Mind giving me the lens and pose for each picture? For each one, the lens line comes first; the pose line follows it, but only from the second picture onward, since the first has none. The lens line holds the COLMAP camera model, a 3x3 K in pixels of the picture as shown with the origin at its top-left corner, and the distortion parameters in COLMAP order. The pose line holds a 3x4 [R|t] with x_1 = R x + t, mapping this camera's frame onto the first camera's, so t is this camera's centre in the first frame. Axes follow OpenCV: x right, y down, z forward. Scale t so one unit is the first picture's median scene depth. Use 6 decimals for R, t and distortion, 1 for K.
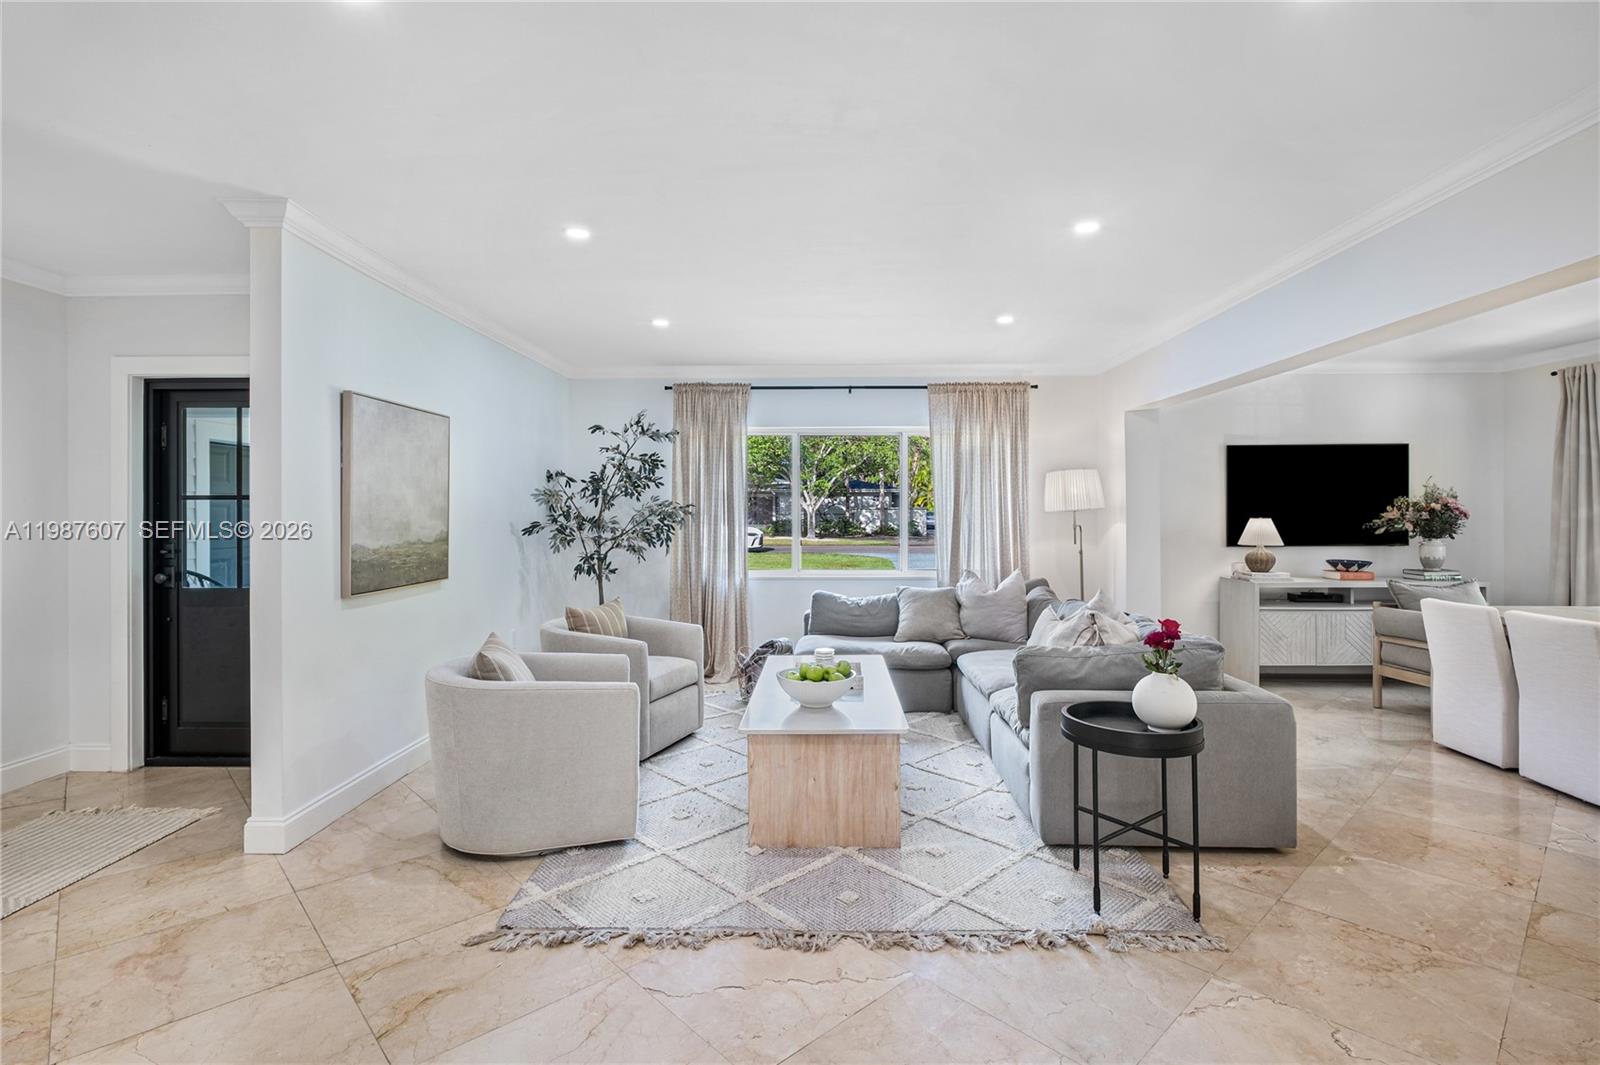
lens RADIAL K [[773.6, 0, 806.0], [0, 773.6, 510.1], [0, 0, 1]] dist [-0.001134, -0.000635]
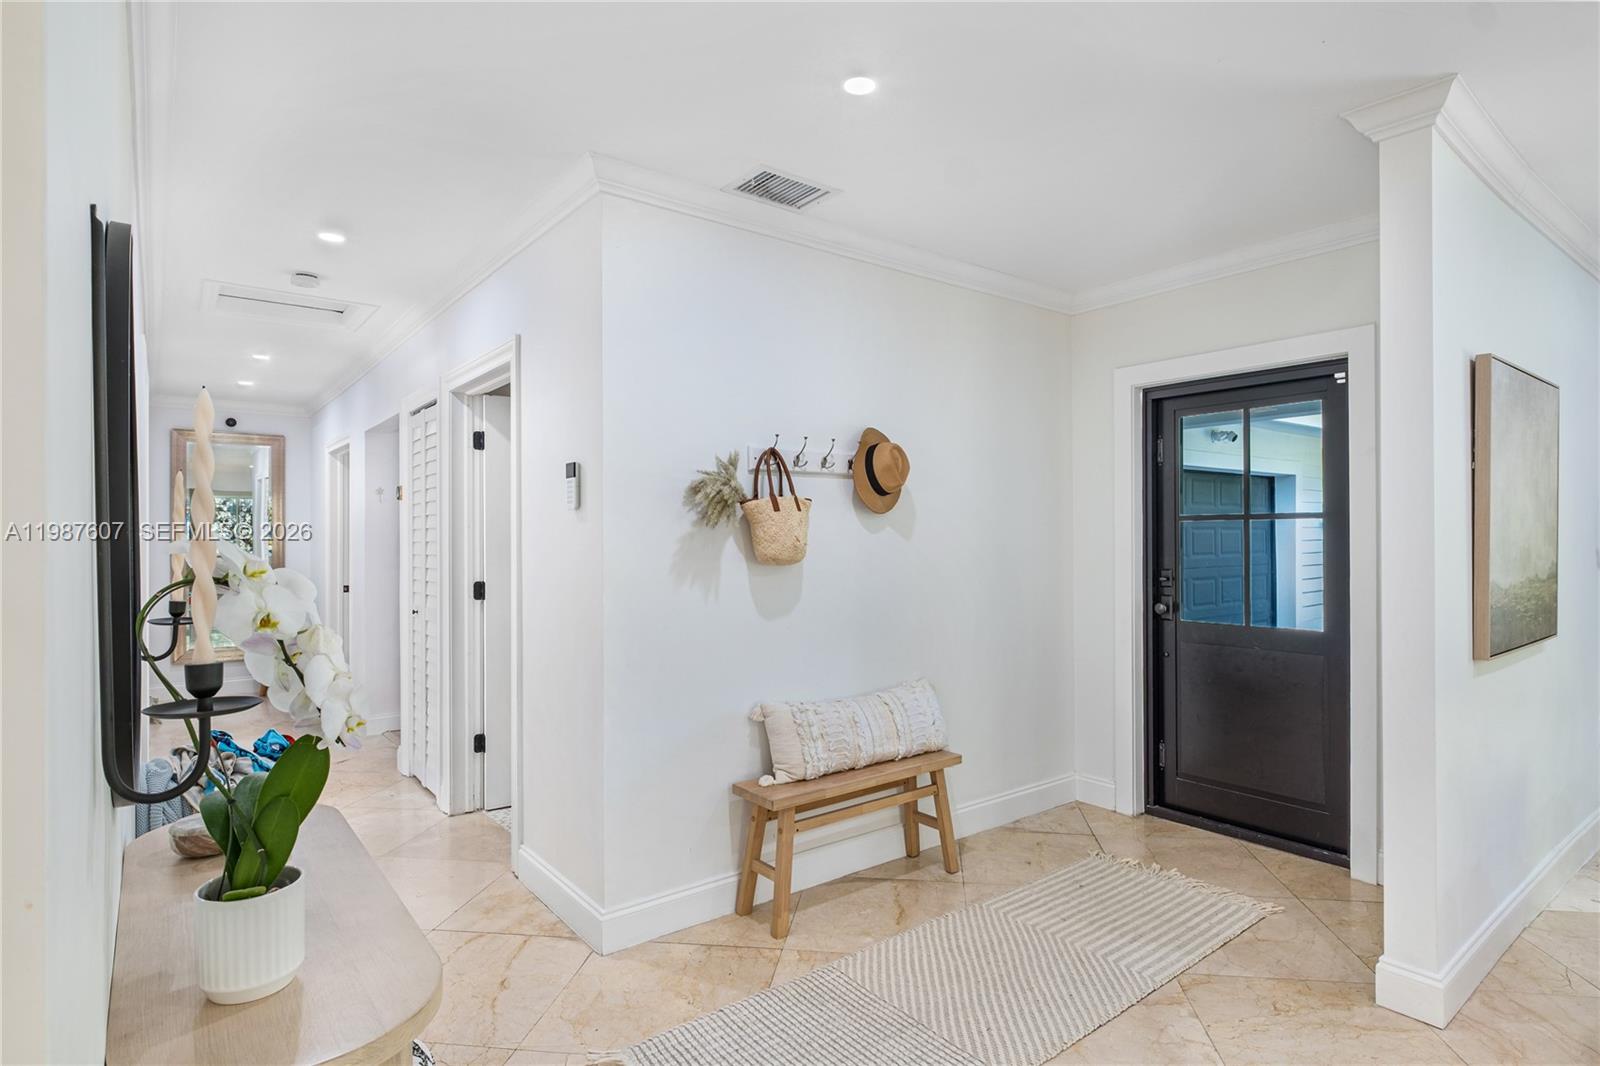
lens RADIAL K [[827.0, 0, 800.0], [0, 827.0, 533.0], [0, 0, 1]] dist [-0.000773, -0.000362]
pose [[0.633337, -0.003603, -0.773867, -0.251292], [0.004373, 0.999990, -0.001076, -0.000070], [0.773863, -0.002703, 0.633347, 0.047884]]
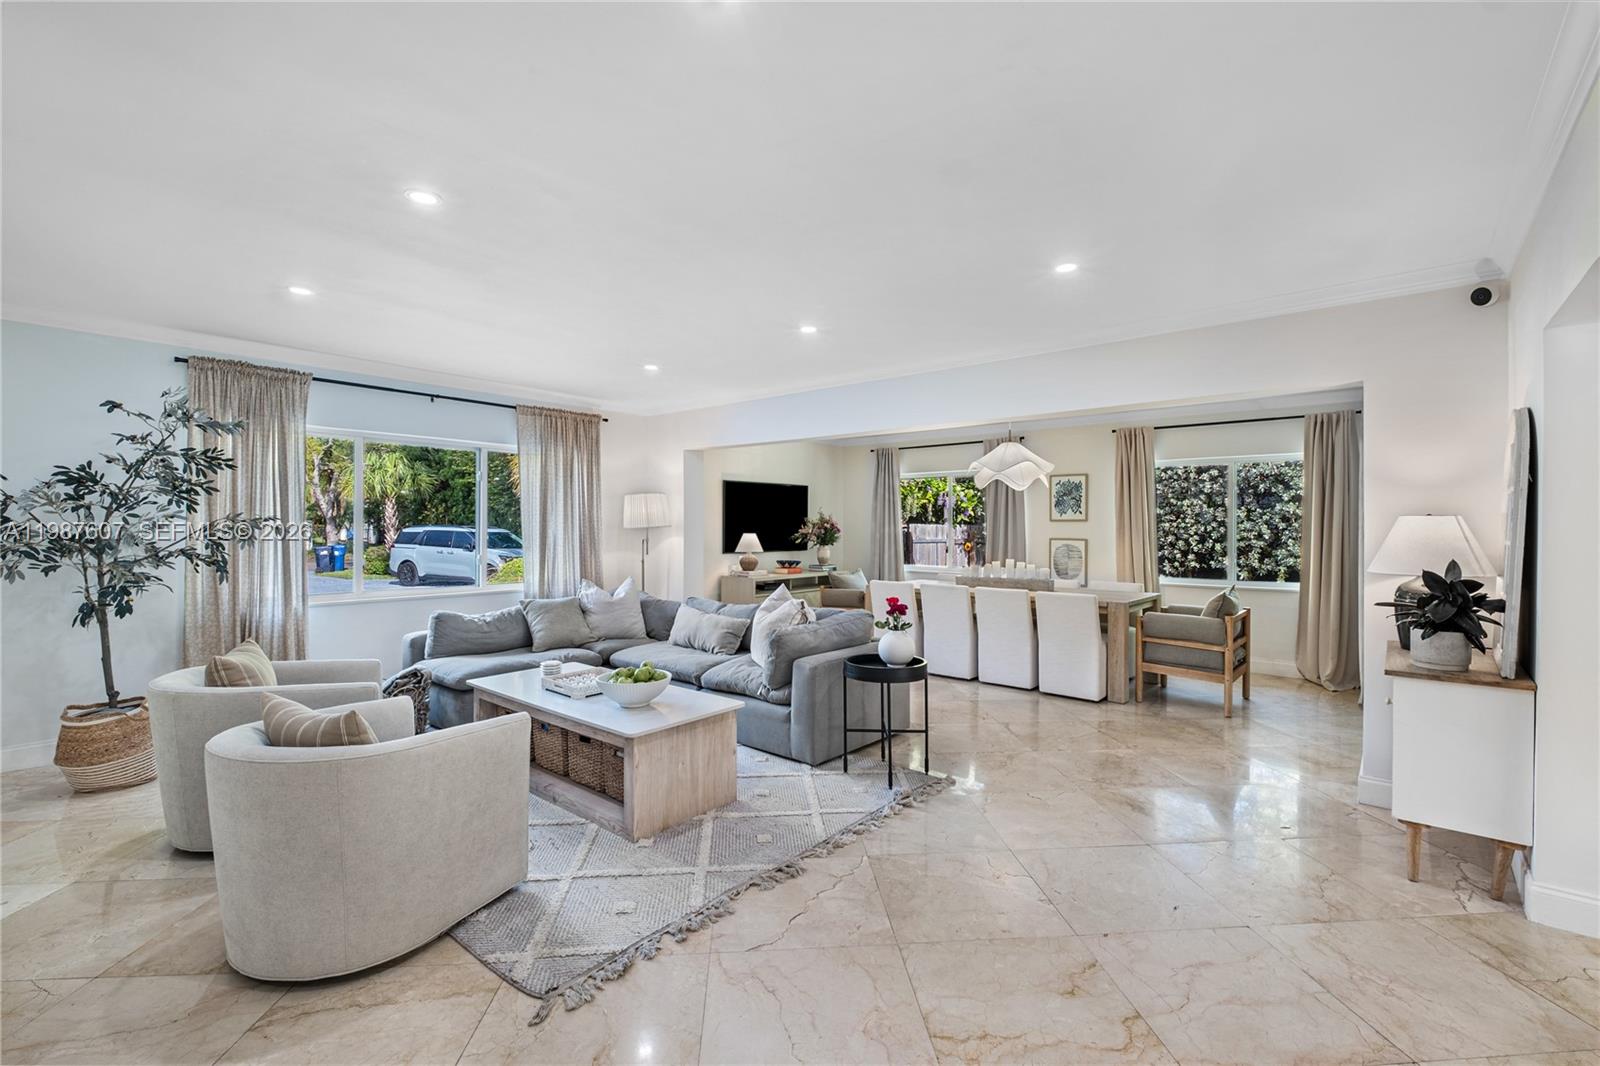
lens RADIAL K [[697.2, 0, 820.0], [0, 697.2, 527.8], [0, 0, 1]] dist [-0.000964, -0.000660]
pose [[0.617739, 0.004407, 0.786371, -0.365574], [-0.007371, 0.999973, 0.000187, -0.000689], [-0.786348, -0.005912, 0.617755, 0.111916]]
